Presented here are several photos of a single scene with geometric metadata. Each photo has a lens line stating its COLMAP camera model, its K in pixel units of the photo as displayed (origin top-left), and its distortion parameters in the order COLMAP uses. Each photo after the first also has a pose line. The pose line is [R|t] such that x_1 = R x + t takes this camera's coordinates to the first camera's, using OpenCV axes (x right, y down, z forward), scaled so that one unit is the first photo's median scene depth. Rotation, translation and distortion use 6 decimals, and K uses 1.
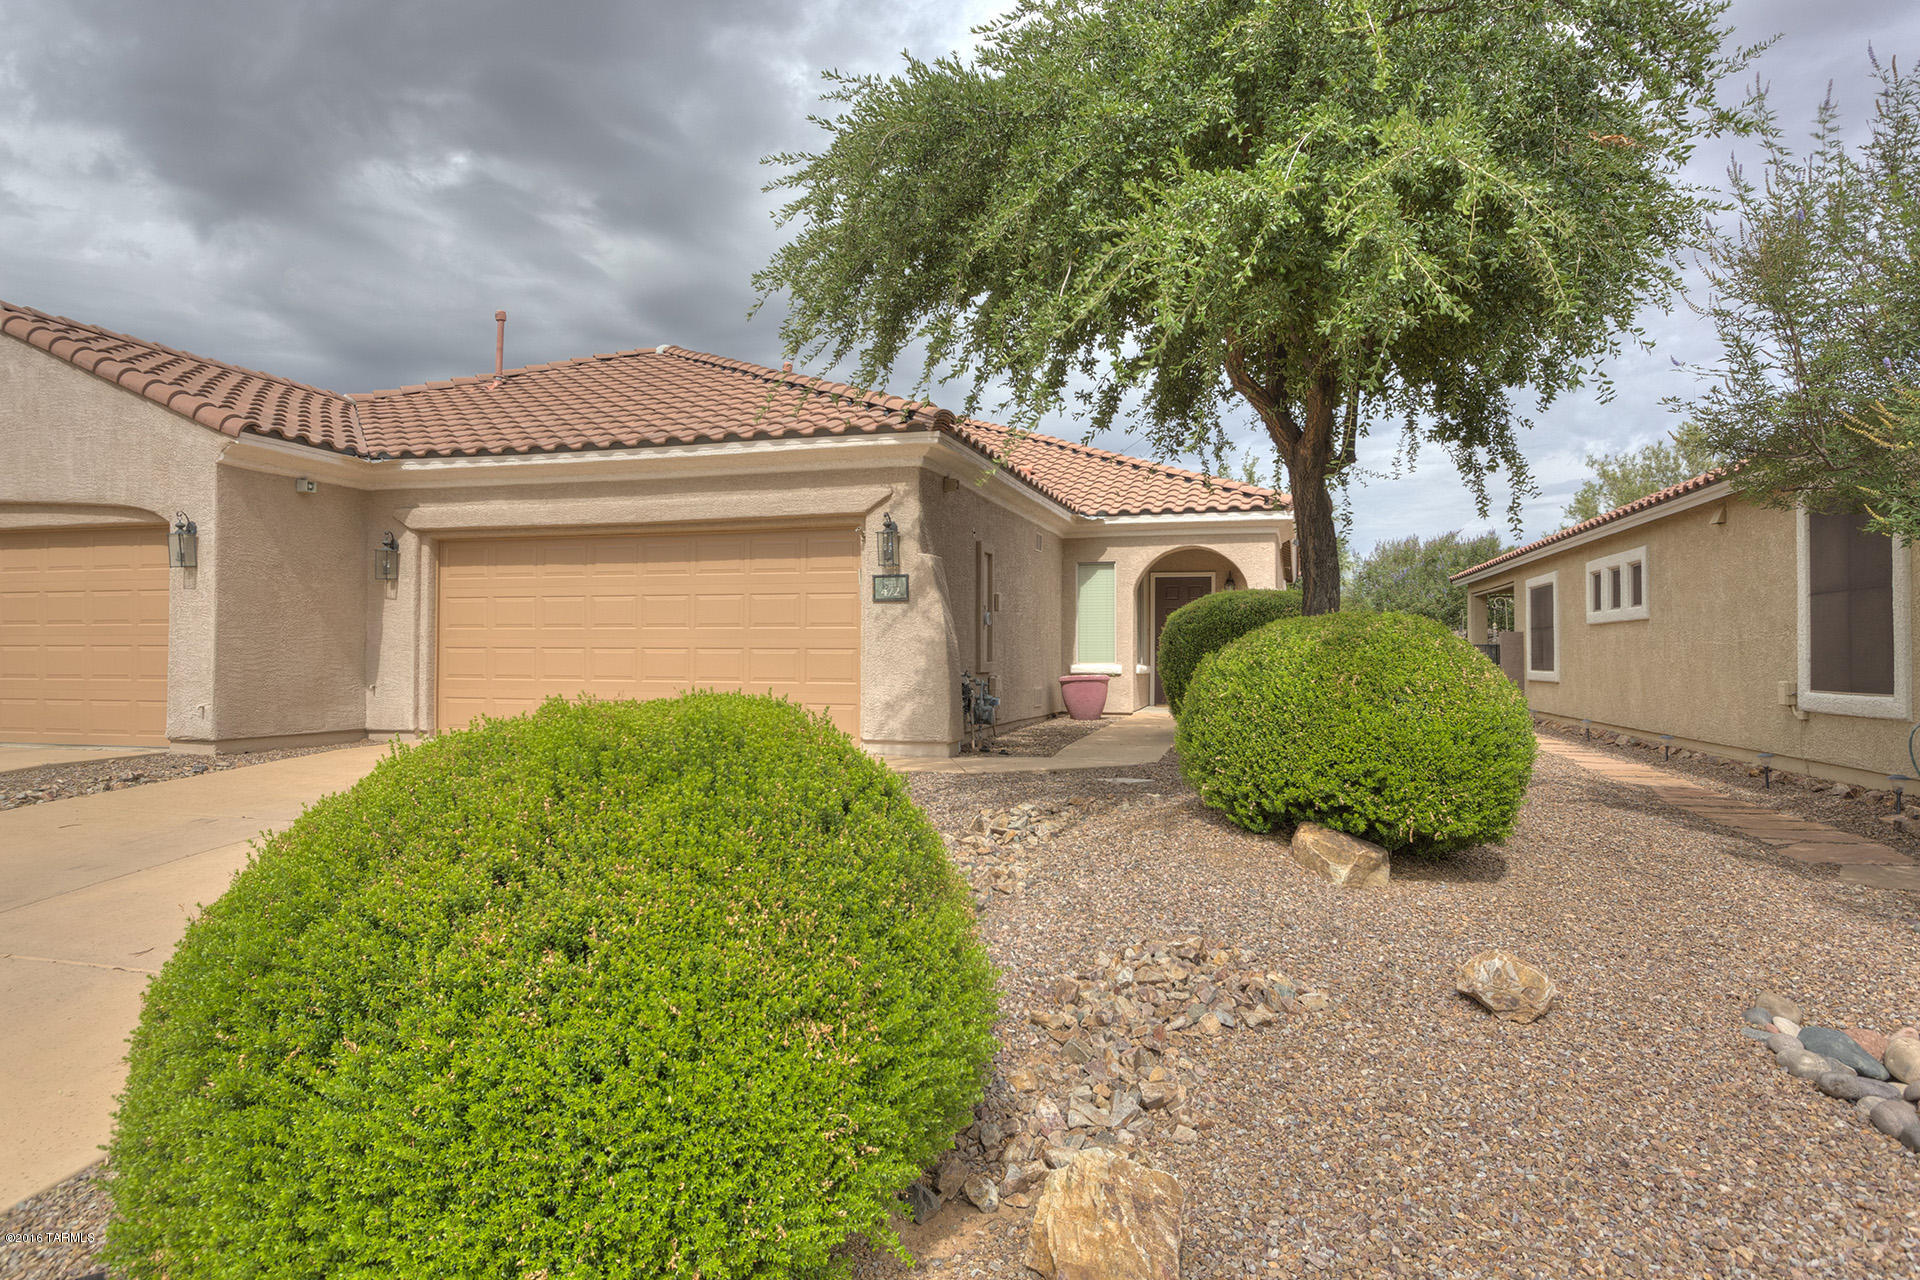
lens RADIAL K [[1221.8, 0, 960.0], [0, 1221.8, 640.0], [0, 0, 1]] dist [-0.003013, 0.000804]
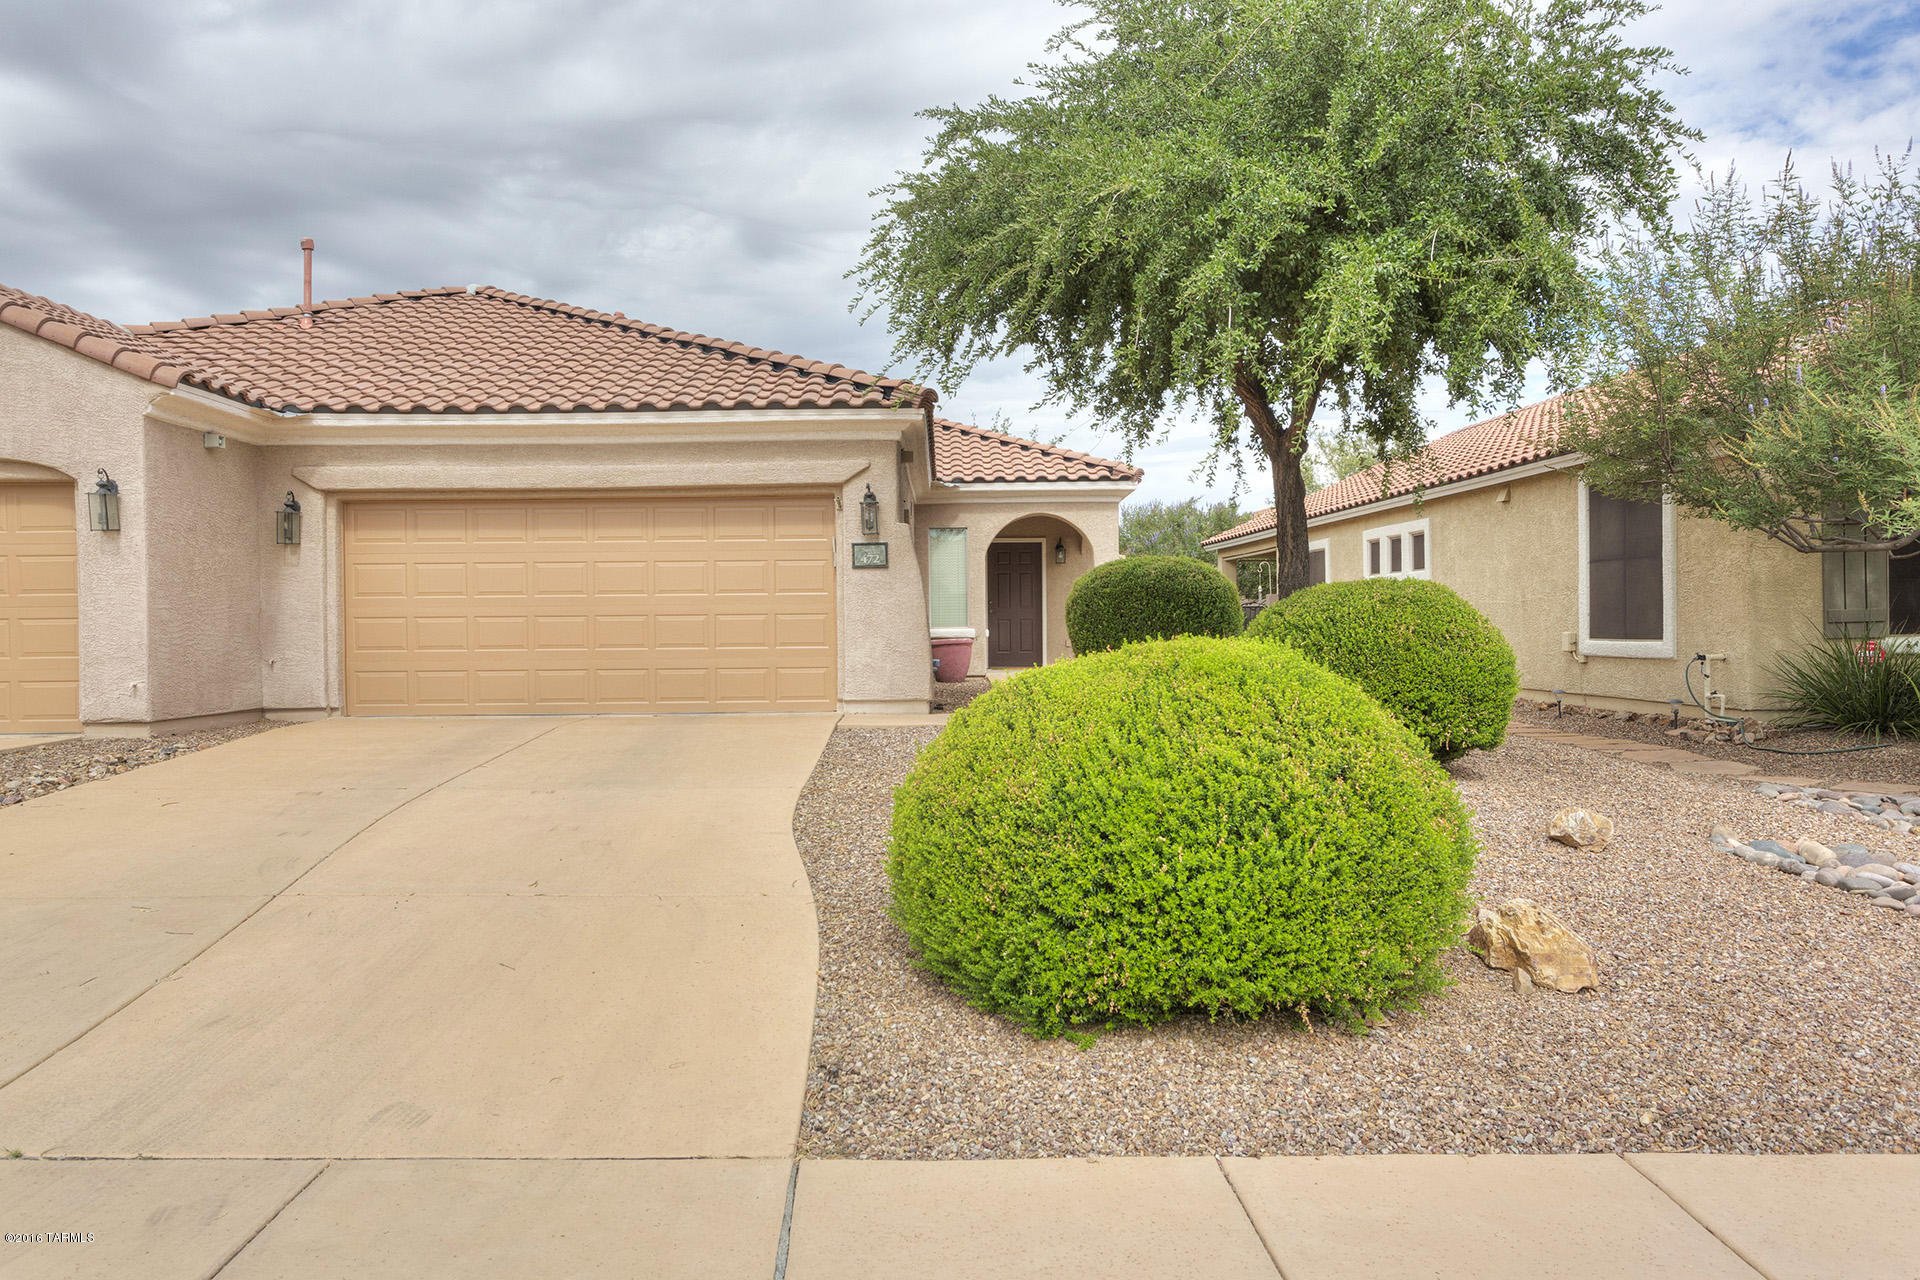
lens RADIAL K [[1401.3, 0, 960.0], [0, 1401.3, 640.0], [0, 0, 1]] dist [0.002683, 0.000171]
pose [[0.954058, -0.016189, 0.299184, -0.337267], [0.009128, 0.999646, 0.024984, 0.000872], [-0.299483, -0.021105, 0.953868, -0.171527]]
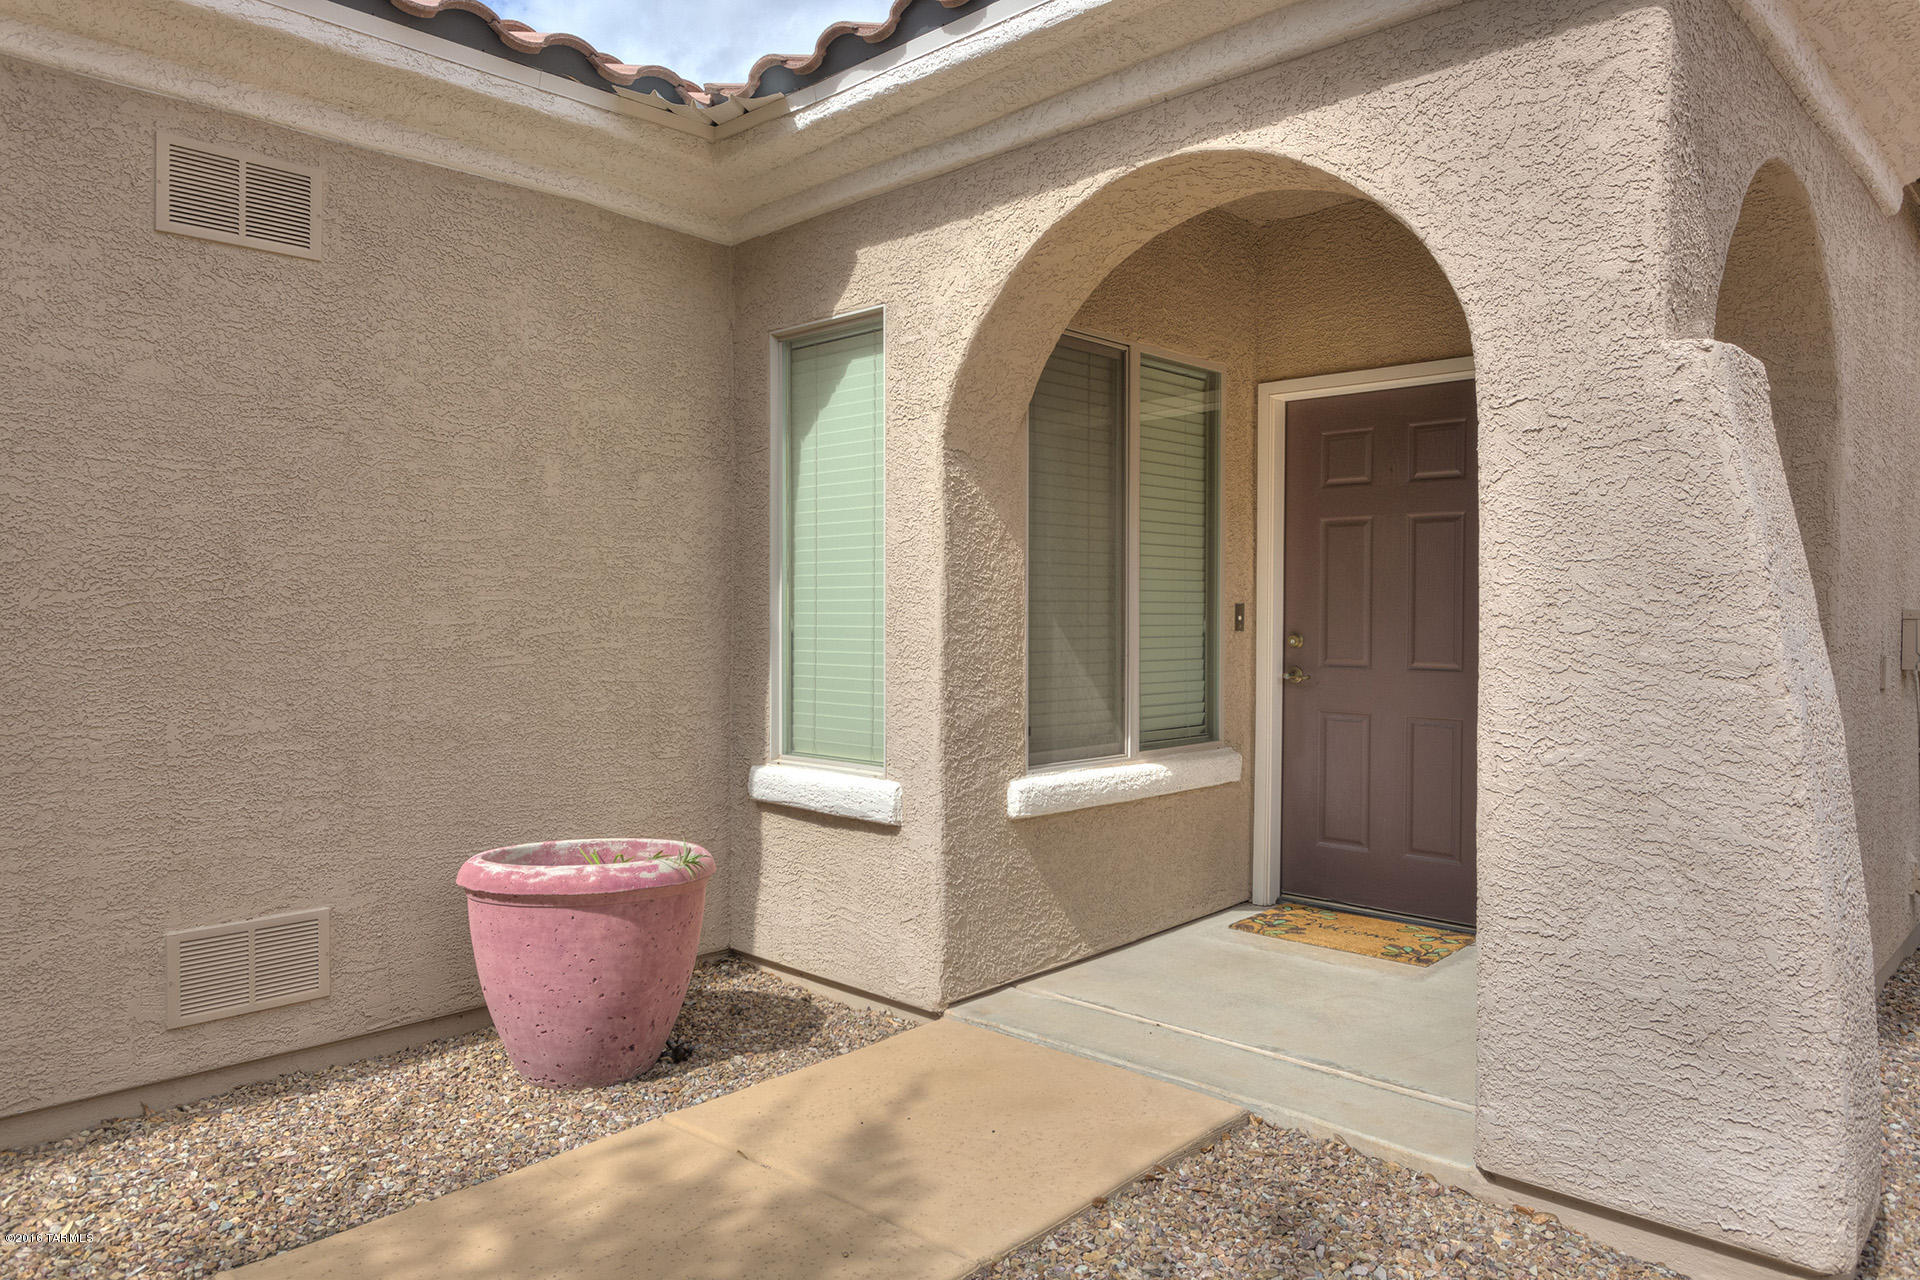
lens RADIAL K [[1278.5, 0, 960.0], [0, 1278.5, 640.0], [0, 0, 1]] dist [0.000055, -0.000014]
pose [[0.872372, 0.009751, -0.488745, 0.367053], [0.007351, 0.999426, 0.033060, -0.019306], [0.488787, -0.032433, 0.871800, 1.183551]]
